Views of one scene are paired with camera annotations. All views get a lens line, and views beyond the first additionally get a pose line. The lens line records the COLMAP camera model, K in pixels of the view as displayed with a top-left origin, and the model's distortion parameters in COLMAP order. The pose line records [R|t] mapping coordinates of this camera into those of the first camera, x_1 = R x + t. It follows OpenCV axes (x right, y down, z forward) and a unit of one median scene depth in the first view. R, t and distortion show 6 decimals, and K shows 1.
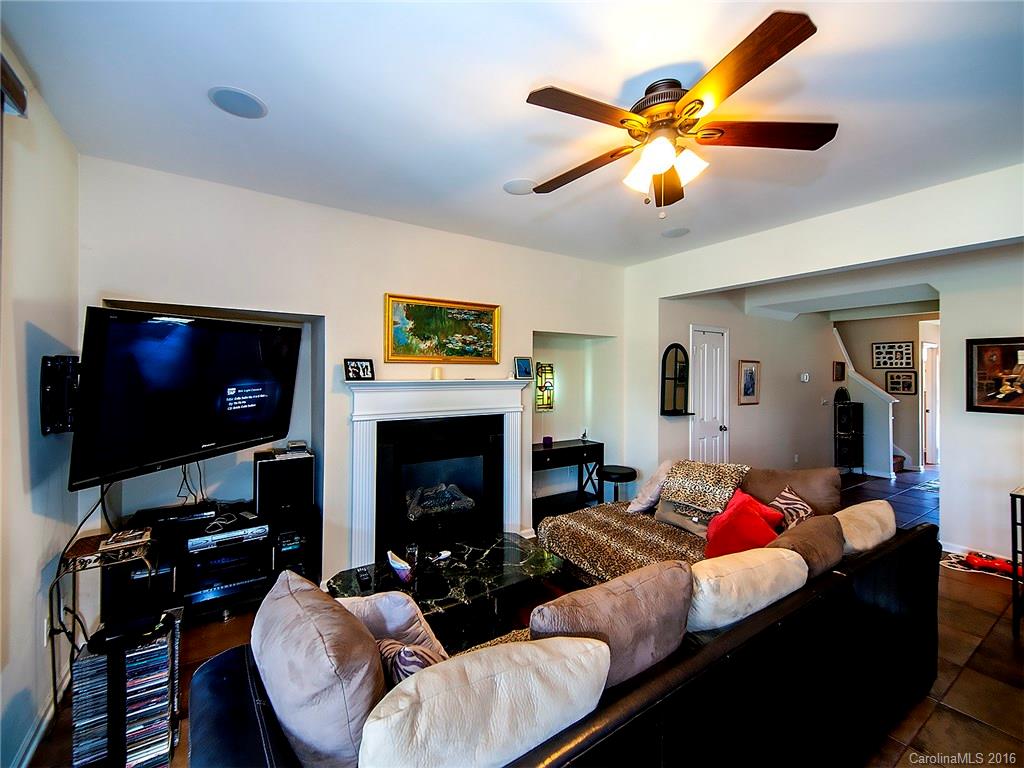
lens RADIAL K [[421.0, 0, 476.3], [0, 421.0, 369.0], [0, 0, 1]] dist [-0.001466, -0.000632]
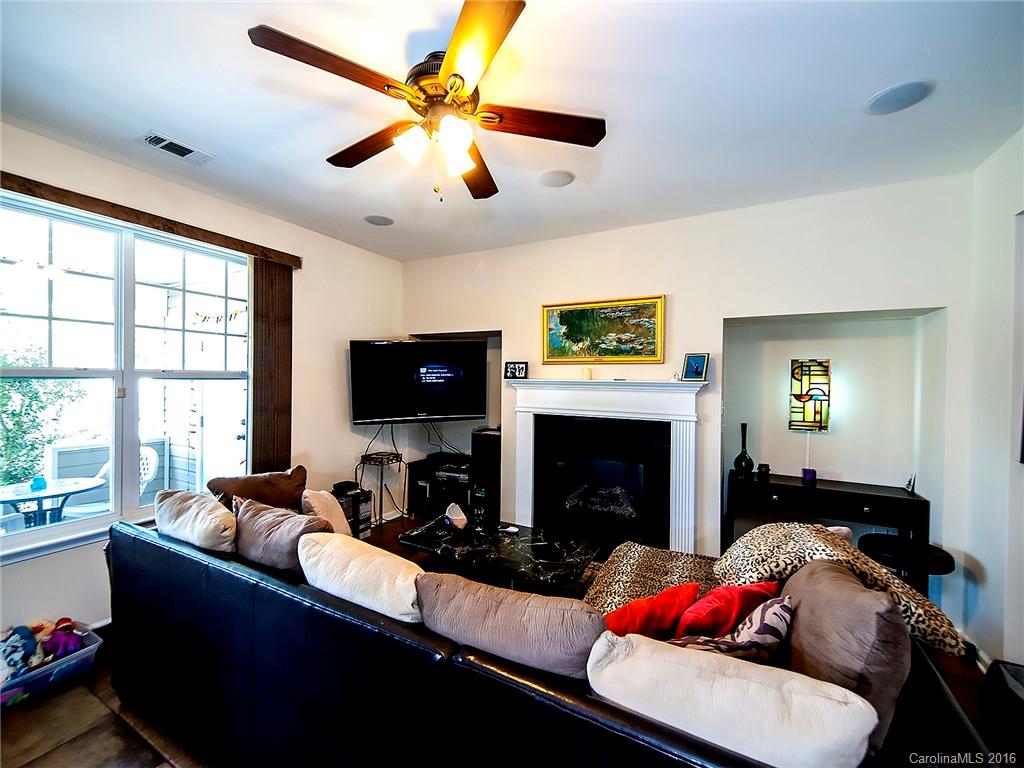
lens RADIAL K [[421.0, 0, 509.7], [0, 421.0, 380.5], [0, 0, 1]] dist [-0.001466, -0.000632]
pose [[0.469723, 0.008073, -0.882777, 0.707383], [-0.003295, 0.999967, 0.007391, 0.019615], [0.882808, -0.000563, 0.469734, 0.338575]]
